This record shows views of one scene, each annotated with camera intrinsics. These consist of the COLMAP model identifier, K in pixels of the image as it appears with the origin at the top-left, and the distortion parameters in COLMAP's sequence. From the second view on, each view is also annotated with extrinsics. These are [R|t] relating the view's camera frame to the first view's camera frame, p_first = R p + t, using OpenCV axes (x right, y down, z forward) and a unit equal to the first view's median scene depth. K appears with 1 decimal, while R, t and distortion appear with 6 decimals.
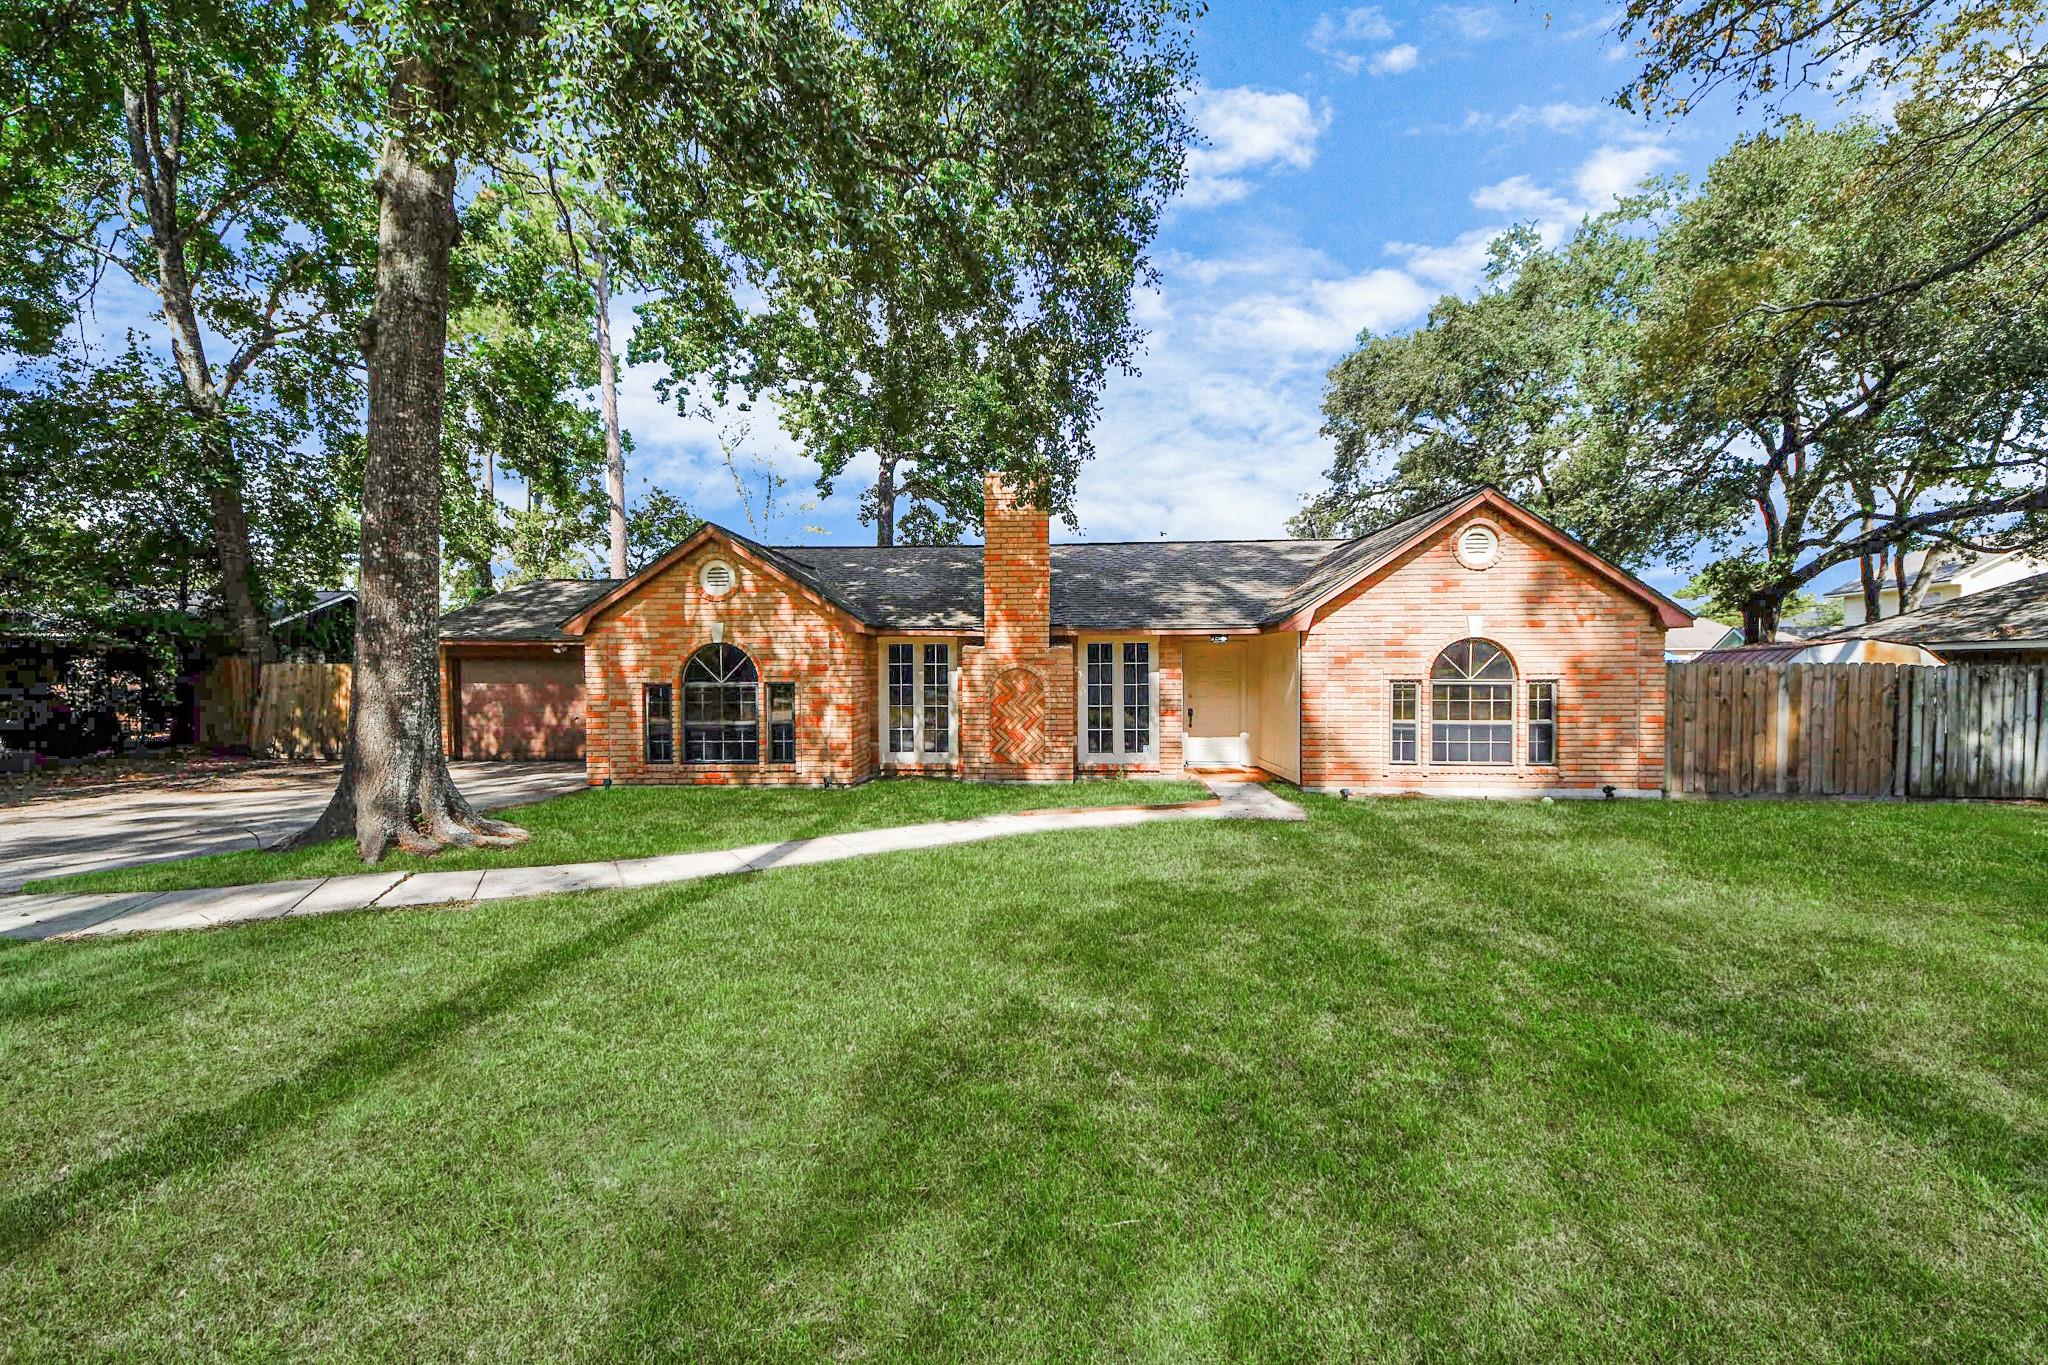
lens RADIAL K [[698.9, 0, 1024.0], [0, 698.9, 682.5], [0, 0, 1]] dist [-0.033318, -0.000011]
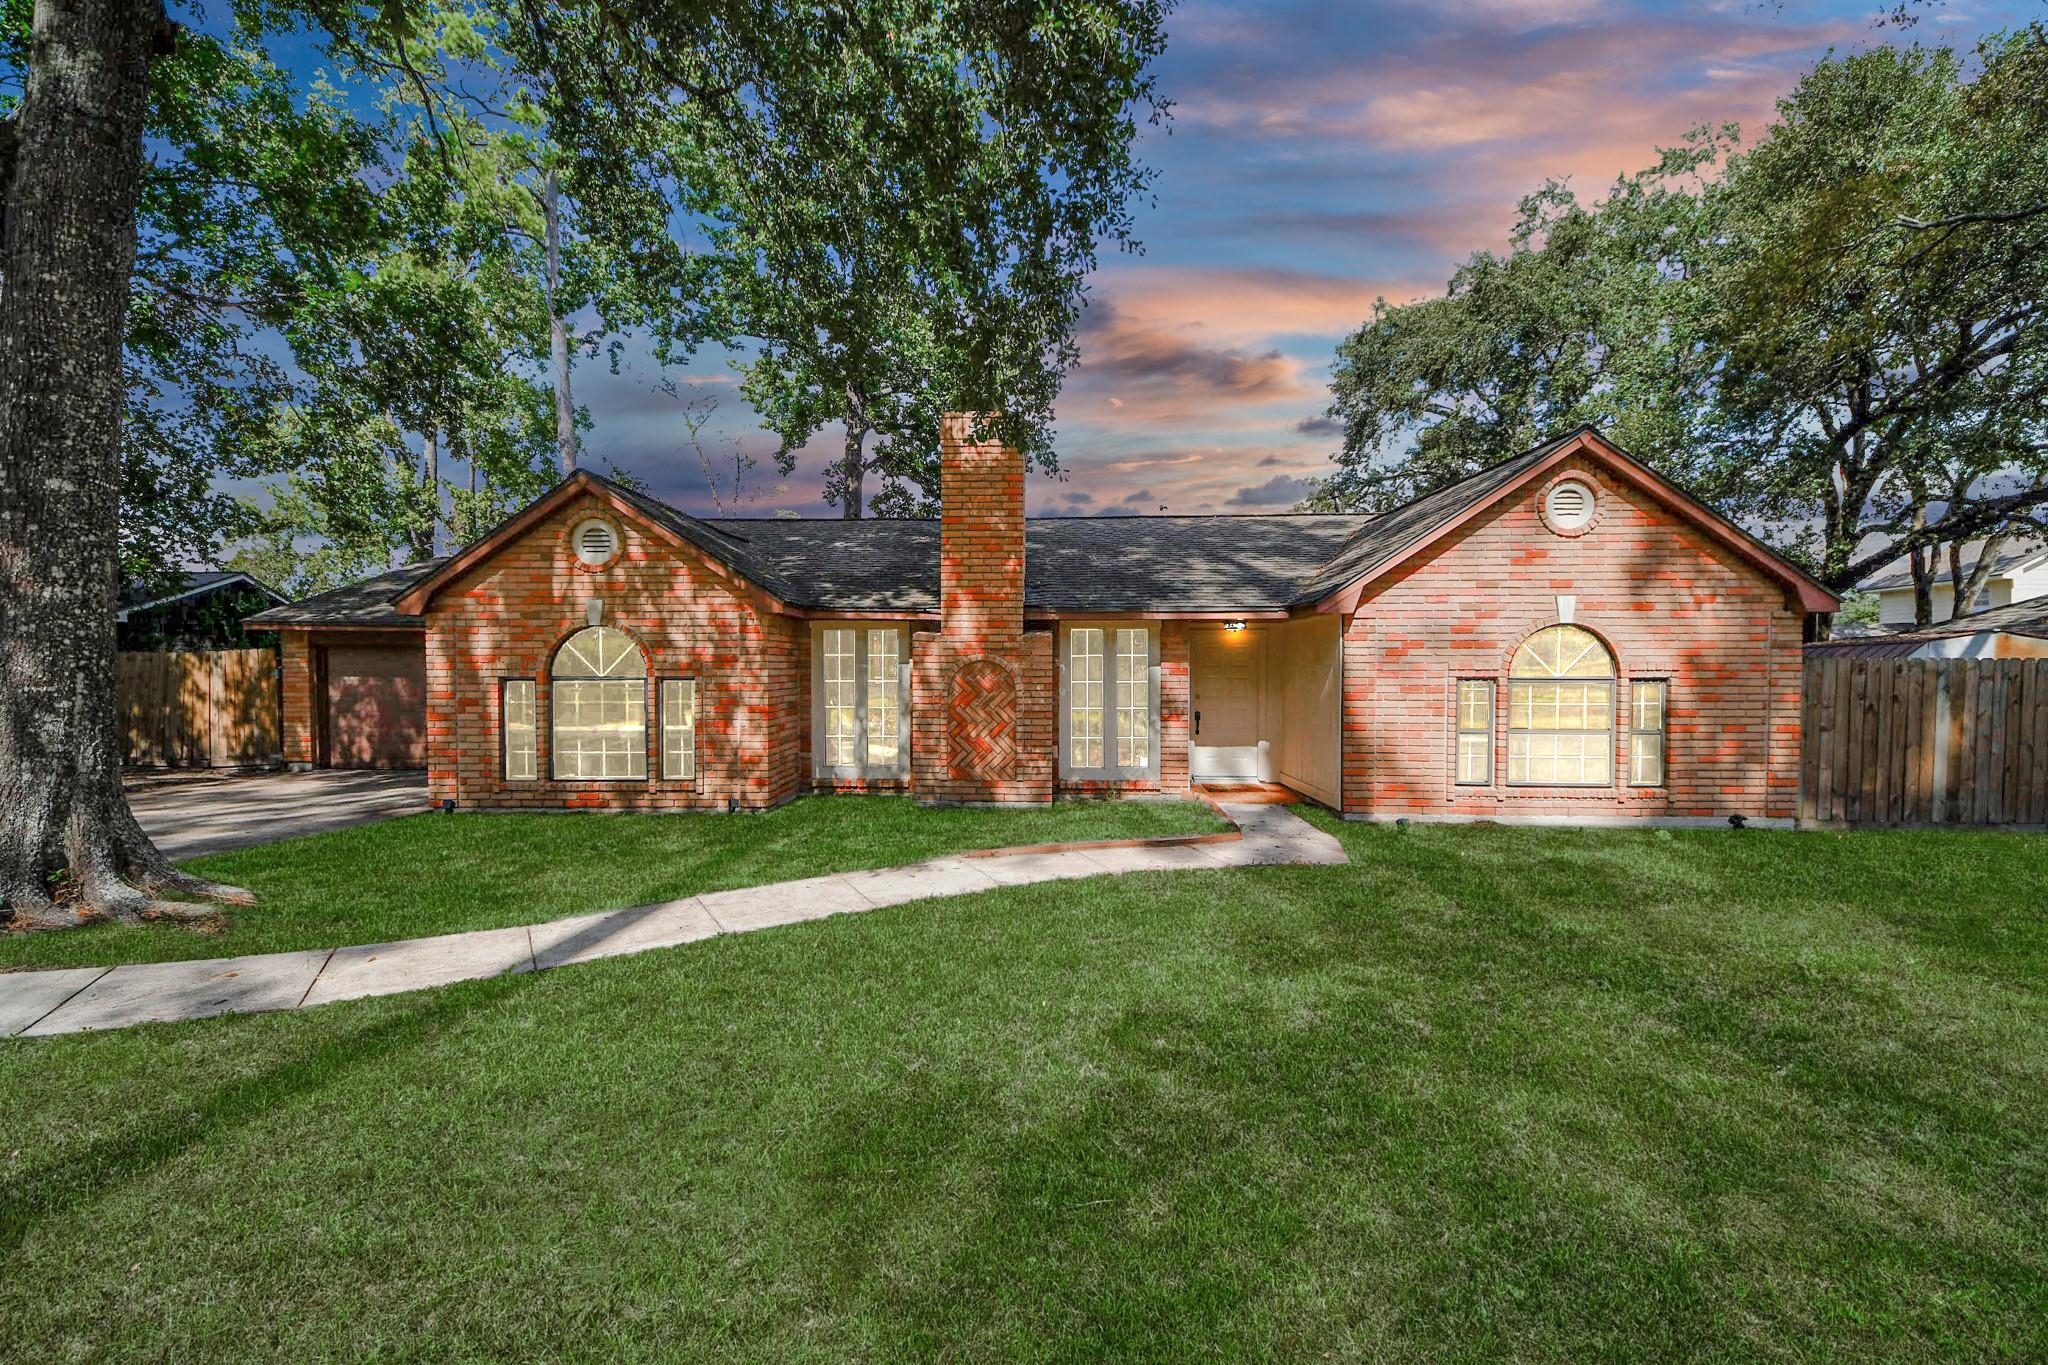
lens RADIAL K [[728.1, 0, 1023.8], [0, 728.1, 679.0], [0, 0, 1]] dist [-0.038957, -0.000182]
pose [[0.999874, 0.004764, 0.015126, 0.026068], [-0.004750, 0.999988, -0.000989, 0.001073], [-0.015131, 0.000917, 0.999885, 0.186298]]
